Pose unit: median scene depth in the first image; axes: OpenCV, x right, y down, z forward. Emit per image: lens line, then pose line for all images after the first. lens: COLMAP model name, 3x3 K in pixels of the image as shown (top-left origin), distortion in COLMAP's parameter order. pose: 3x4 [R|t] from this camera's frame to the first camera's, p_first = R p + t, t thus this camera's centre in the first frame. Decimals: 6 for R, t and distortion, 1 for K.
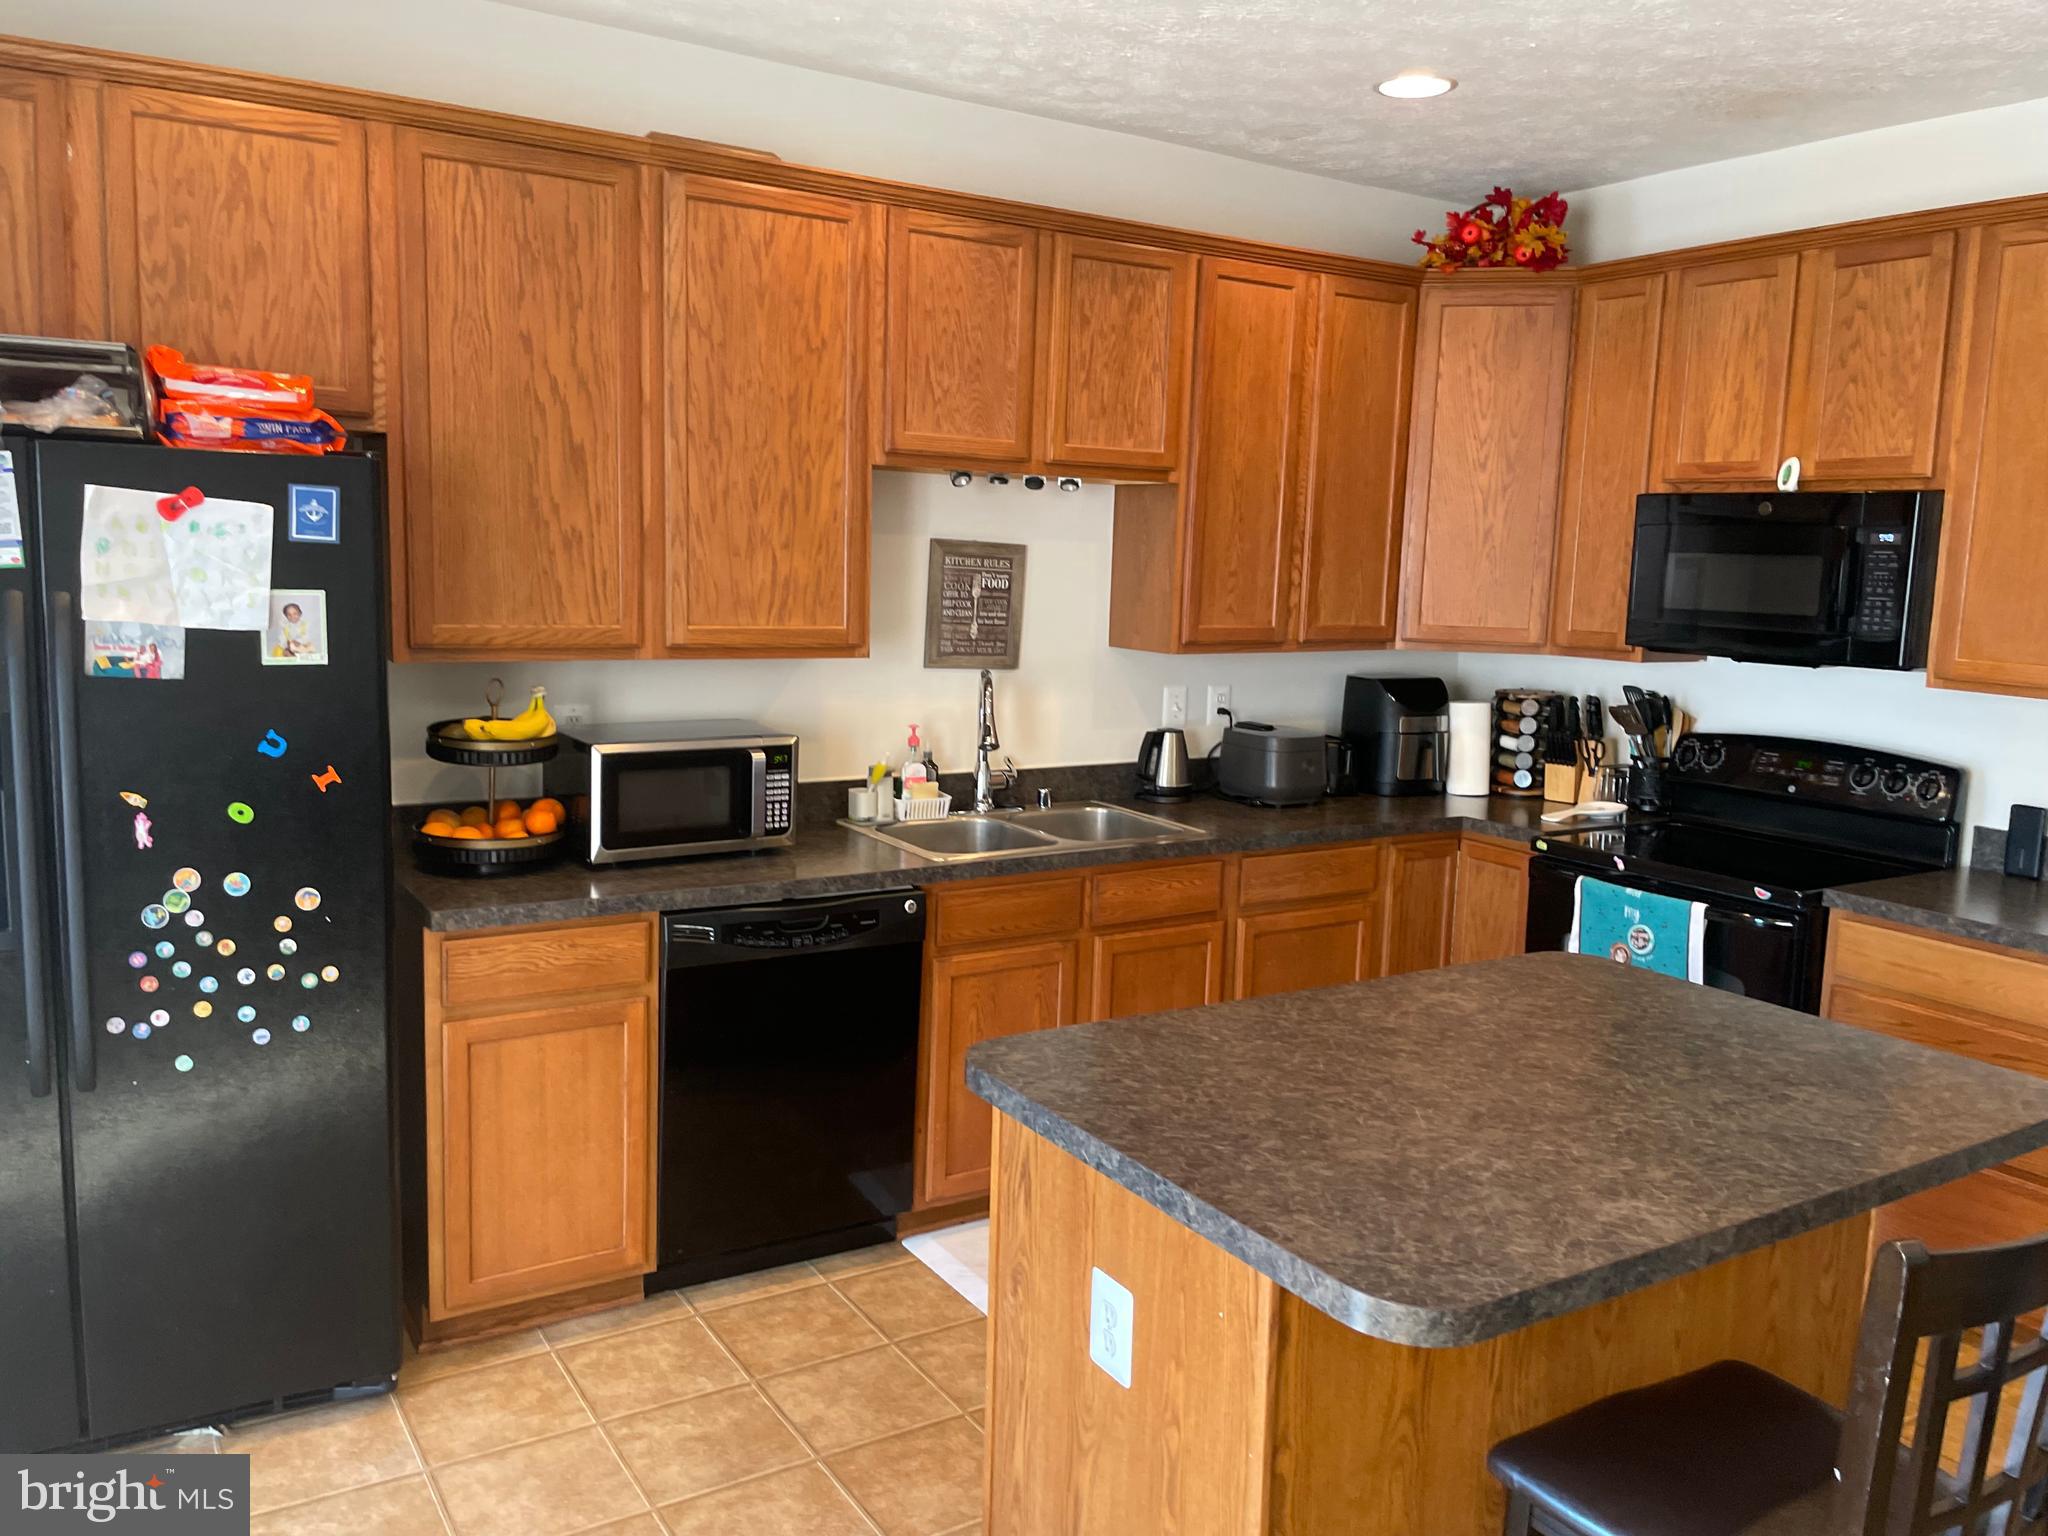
lens RADIAL K [[1579.3, 0, 1028.9], [0, 1579.3, 759.0], [0, 0, 1]] dist [0.086675, -0.117520]
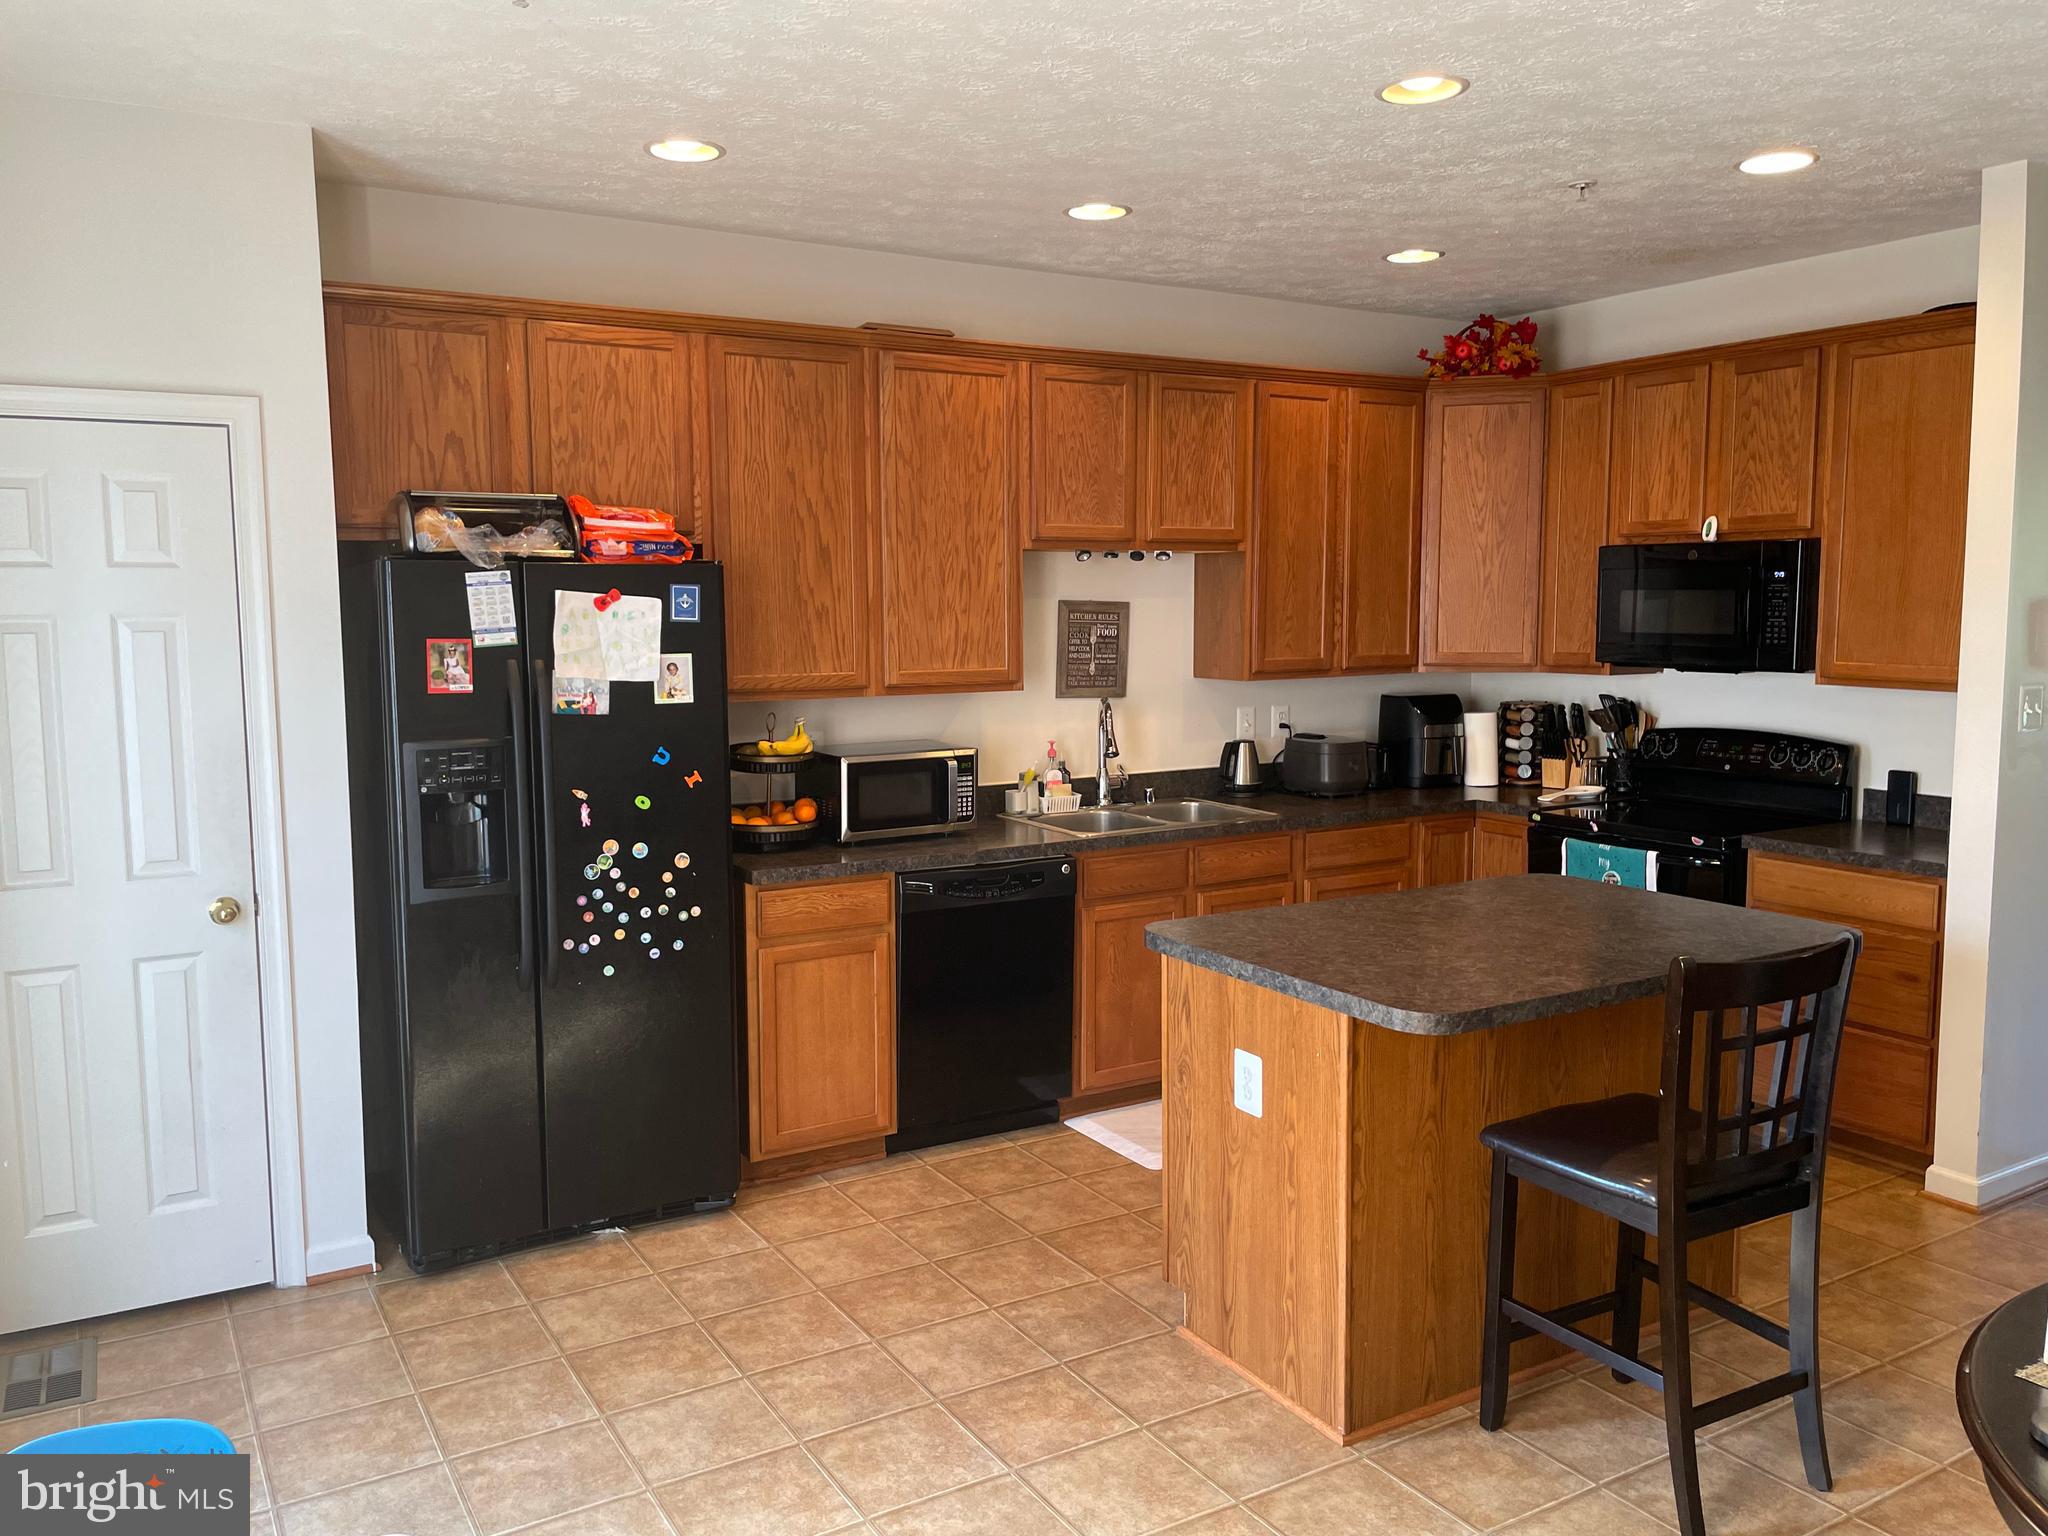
lens RADIAL K [[1566.3, 0, 1021.3], [0, 1566.3, 757.1], [0, 0, 1]] dist [0.096079, -0.137177]
pose [[0.998985, -0.033803, -0.029783, -0.067743], [0.032835, 0.998935, -0.032403, 0.037910], [0.030847, 0.031392, 0.999031, -0.352093]]
